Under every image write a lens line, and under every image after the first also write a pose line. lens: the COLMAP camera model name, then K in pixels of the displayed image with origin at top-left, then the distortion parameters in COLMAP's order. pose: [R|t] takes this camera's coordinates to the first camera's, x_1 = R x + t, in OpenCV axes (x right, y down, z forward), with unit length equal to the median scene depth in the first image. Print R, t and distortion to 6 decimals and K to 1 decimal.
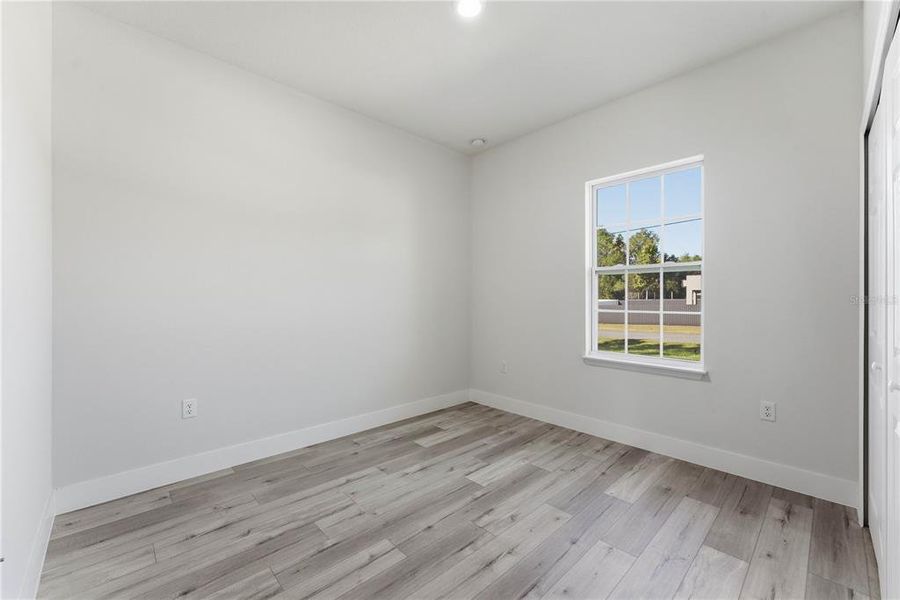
lens RADIAL K [[364.7, 0, 451.5], [0, 364.7, 299.1], [0, 0, 1]] dist [-0.002529, 0.000129]
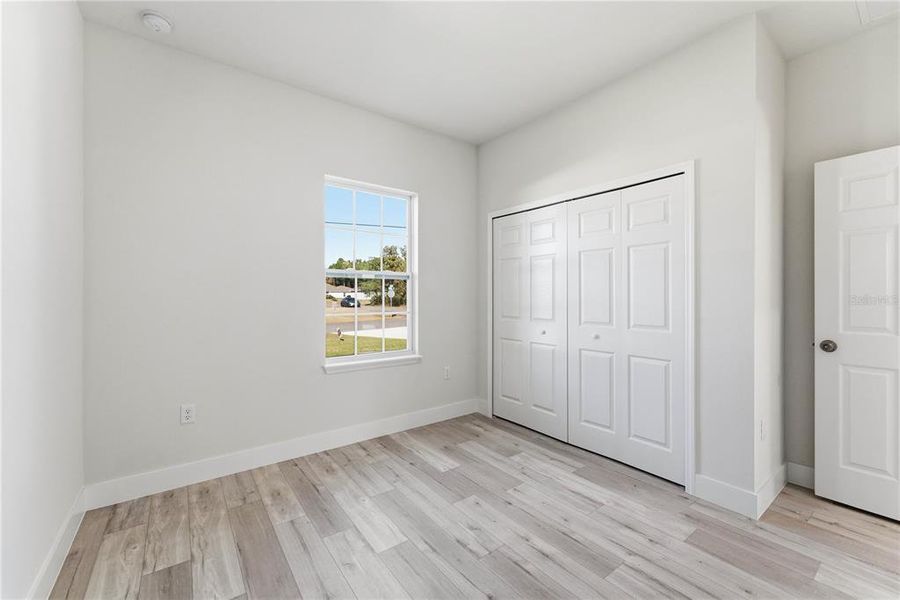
lens RADIAL K [[364.7, 0, 450.8], [0, 364.7, 298.1], [0, 0, 1]] dist [-0.002529, 0.000129]
pose [[0.116577, -0.006542, 0.993160, -0.585562], [0.002576, 0.999977, 0.006284, -0.021232], [-0.993178, 0.001826, 0.116591, 0.681469]]
